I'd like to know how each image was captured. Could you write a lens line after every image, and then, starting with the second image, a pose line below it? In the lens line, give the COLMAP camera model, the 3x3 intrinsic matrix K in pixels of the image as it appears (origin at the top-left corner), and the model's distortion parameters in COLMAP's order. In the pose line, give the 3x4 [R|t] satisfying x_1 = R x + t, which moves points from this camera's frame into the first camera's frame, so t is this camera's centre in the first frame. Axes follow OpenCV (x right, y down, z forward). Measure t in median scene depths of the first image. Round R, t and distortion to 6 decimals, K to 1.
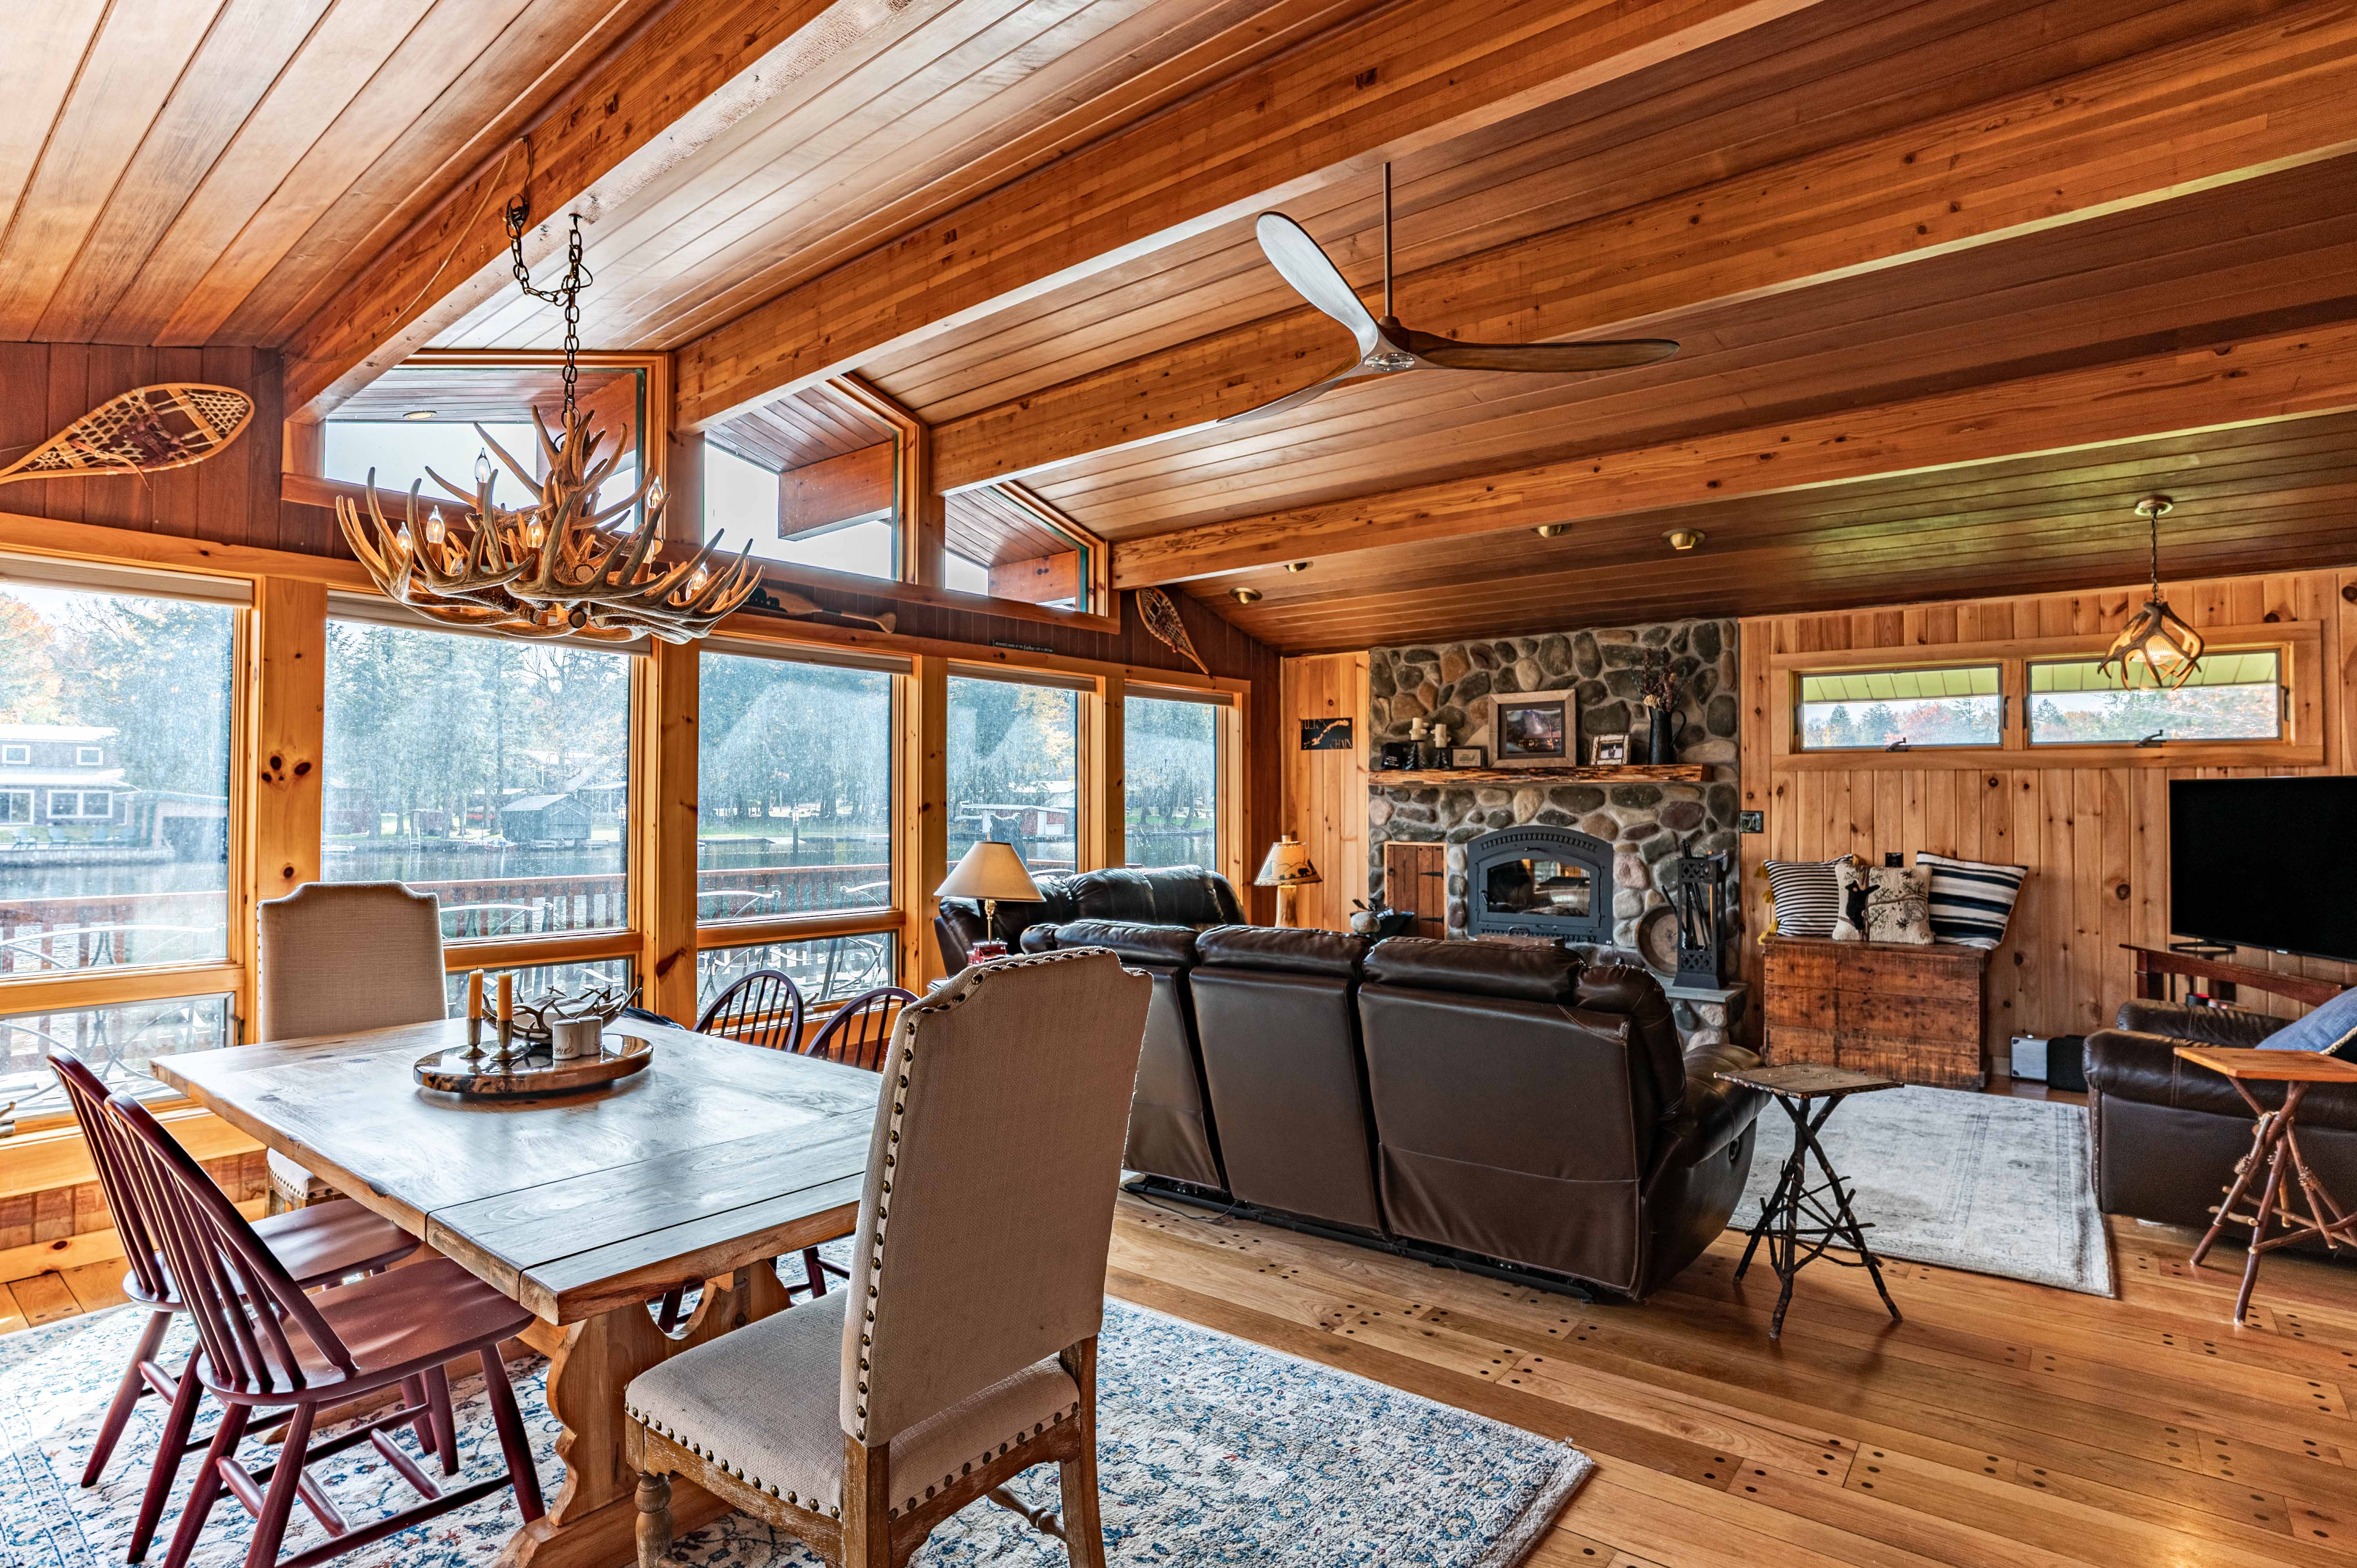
lens RADIAL K [[1158.5, 0, 1282.0], [0, 1158.5, 778.2], [0, 0, 1]] dist [-0.071013, 0.032578]
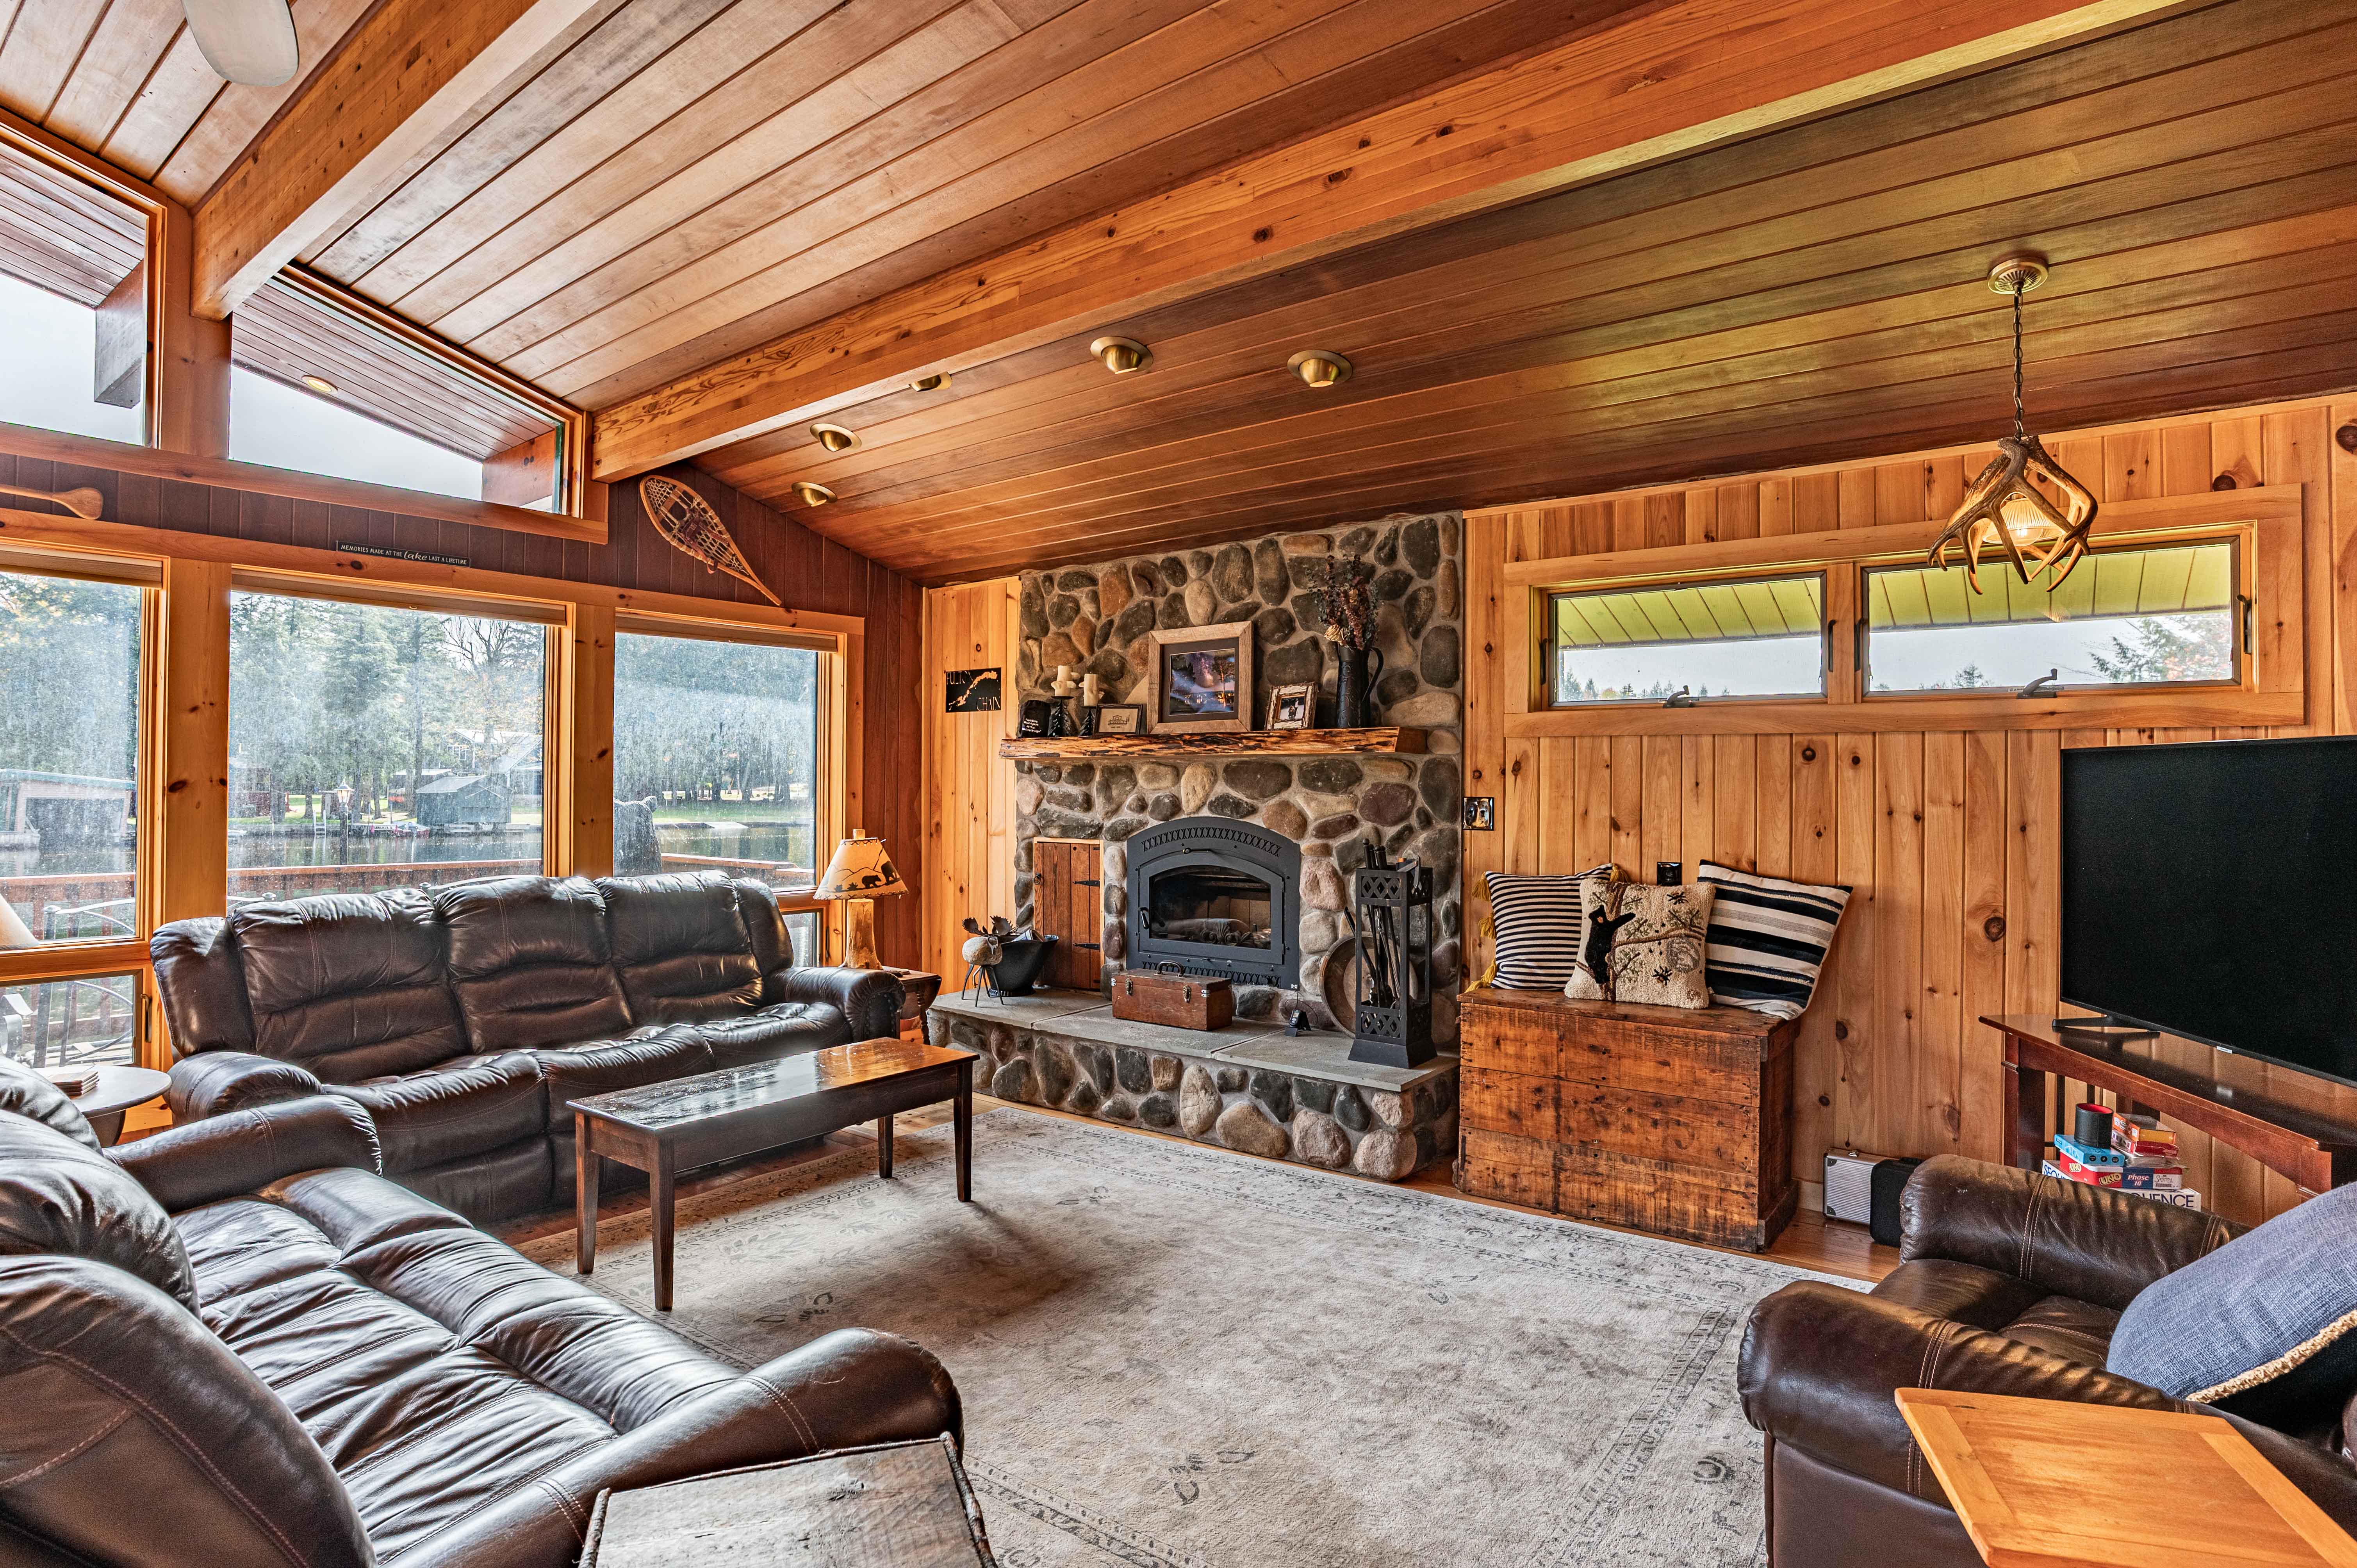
lens RADIAL K [[1217.6, 0, 1274.9], [0, 1217.6, 761.9], [0, 0, 1]] dist [-0.086570, 0.039196]
pose [[0.999507, 0.004664, 0.031033, 0.259312], [-0.004650, 0.999989, -0.000517, 0.008414], [-0.031035, 0.000372, 0.999518, 0.282000]]
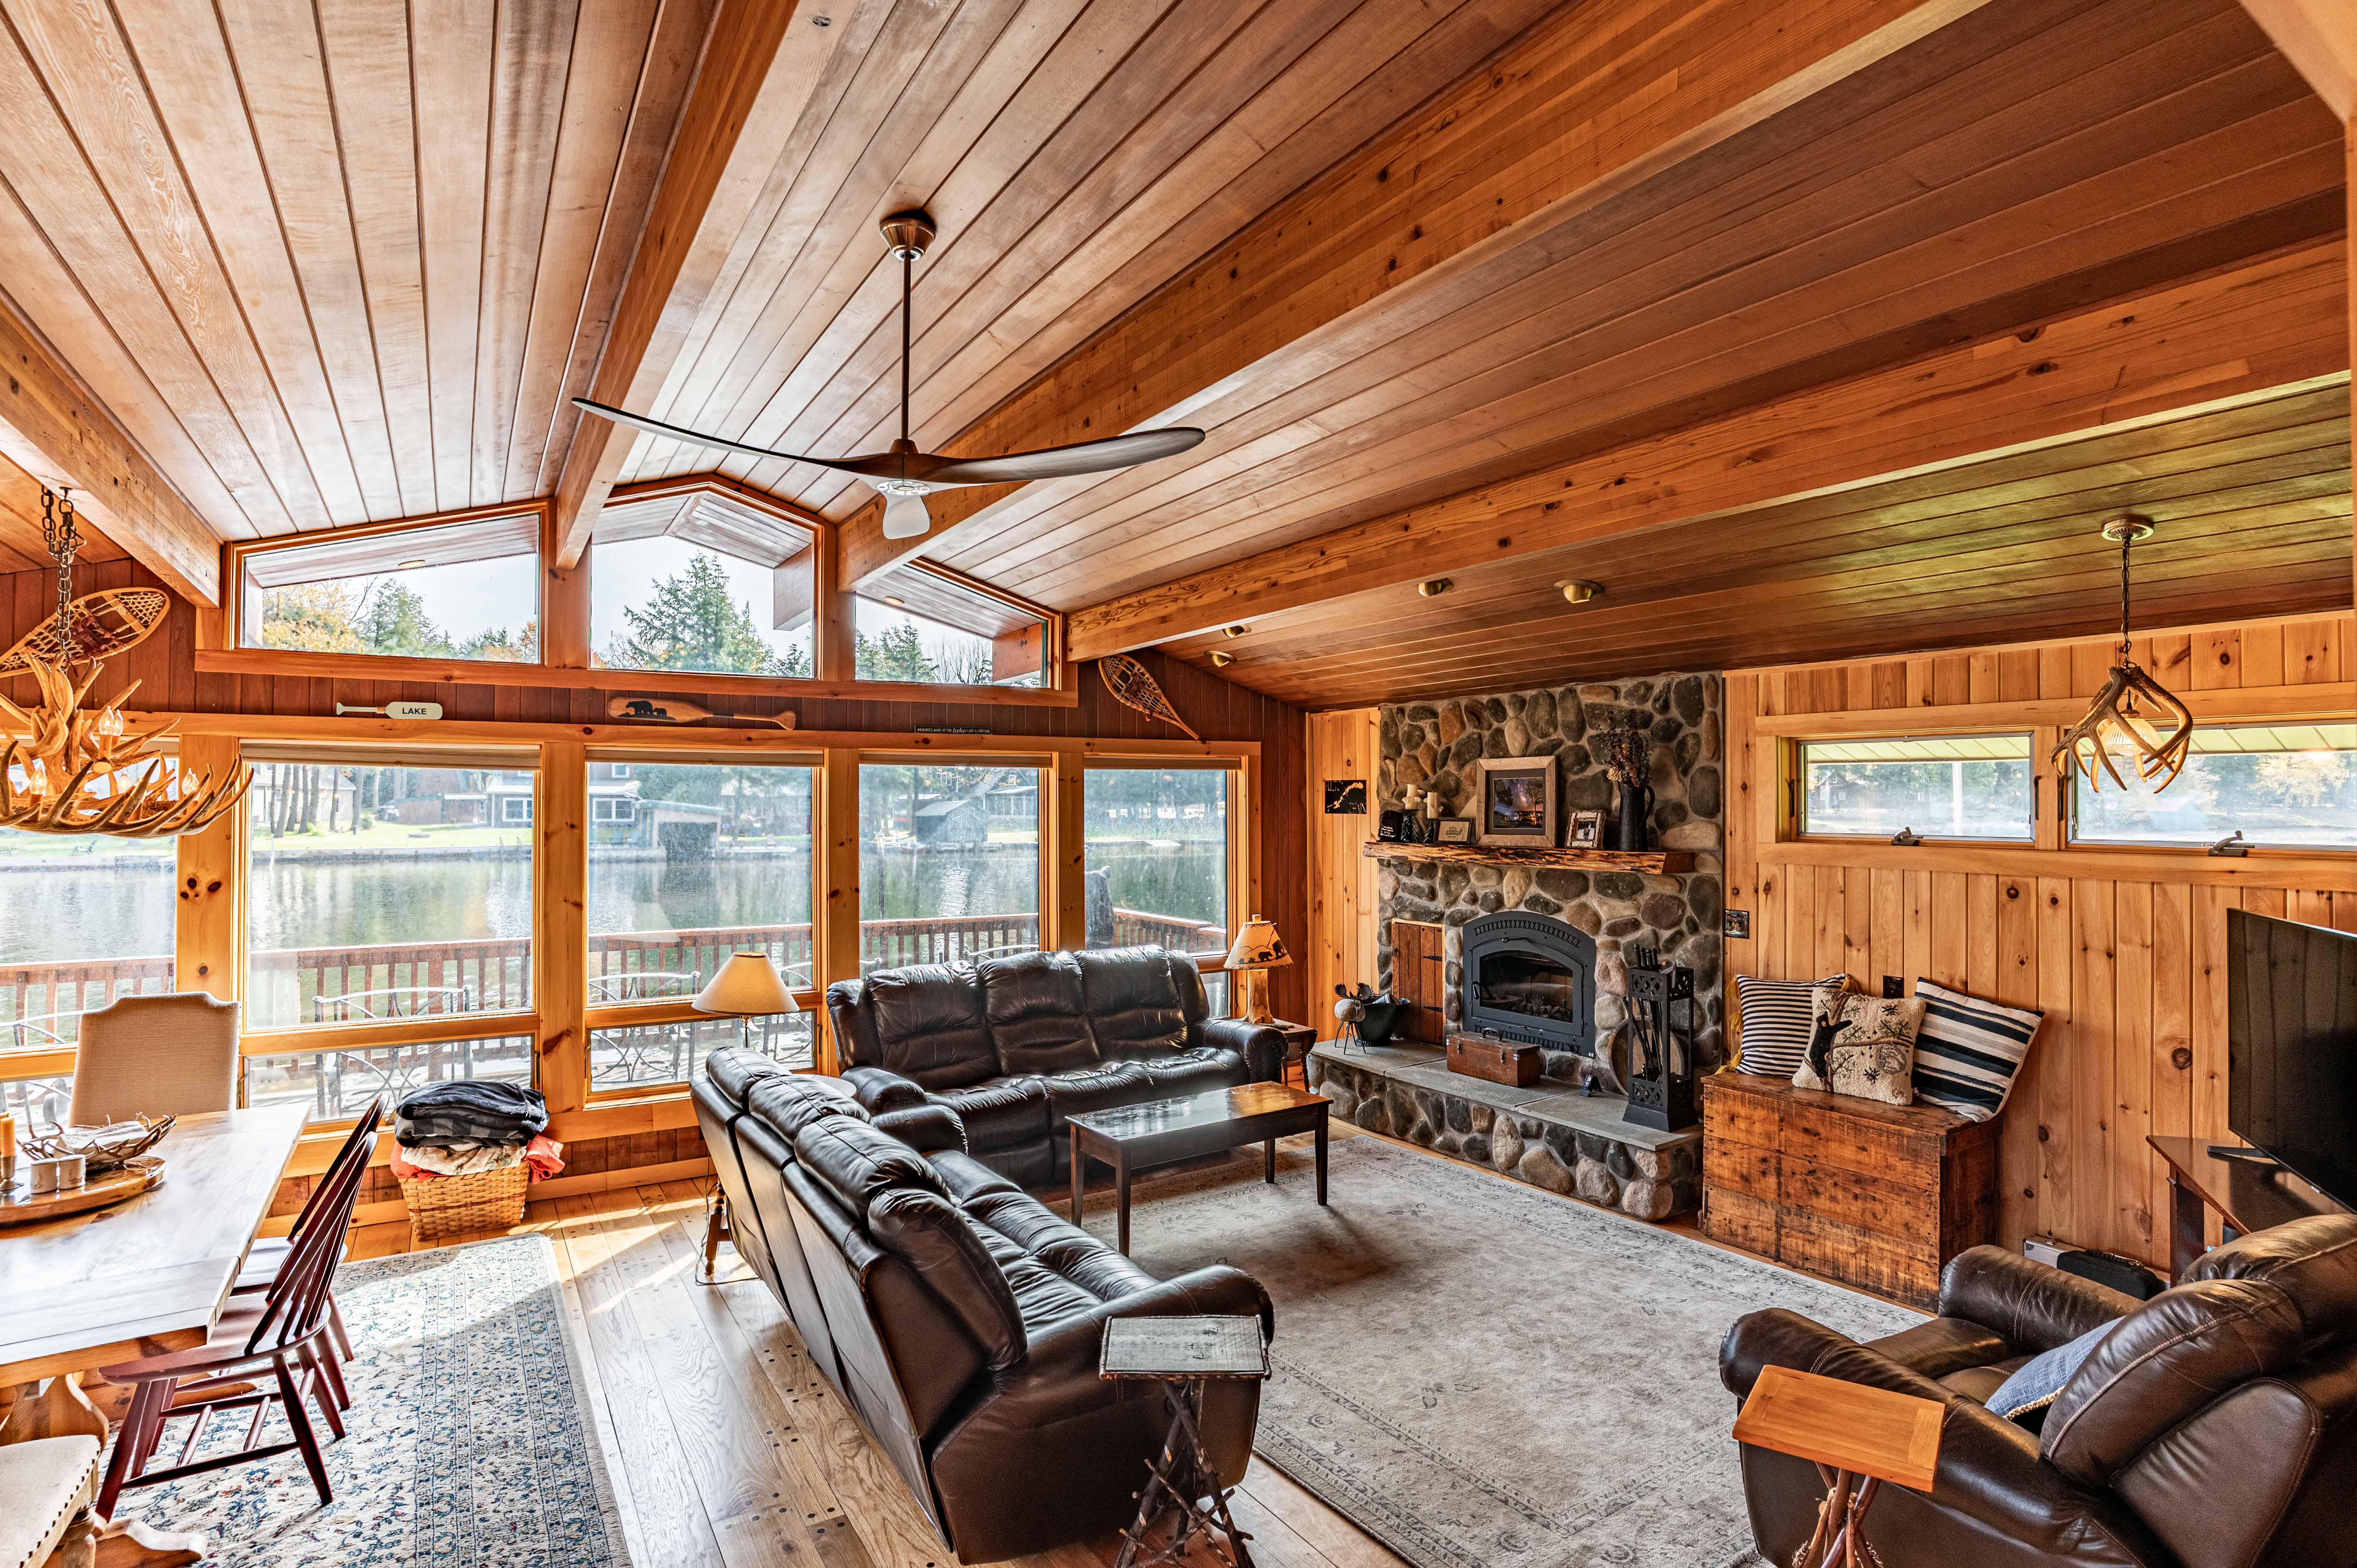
lens RADIAL K [[1201.6, 0, 1252.3], [0, 1201.6, 793.1], [0, 0, 1]] dist [-0.050743, 0.001206]
pose [[0.946949, -0.006399, -0.321320, 0.344842], [0.009497, 0.999922, 0.008074, -0.062178], [0.321243, -0.010698, 0.946936, 0.092659]]
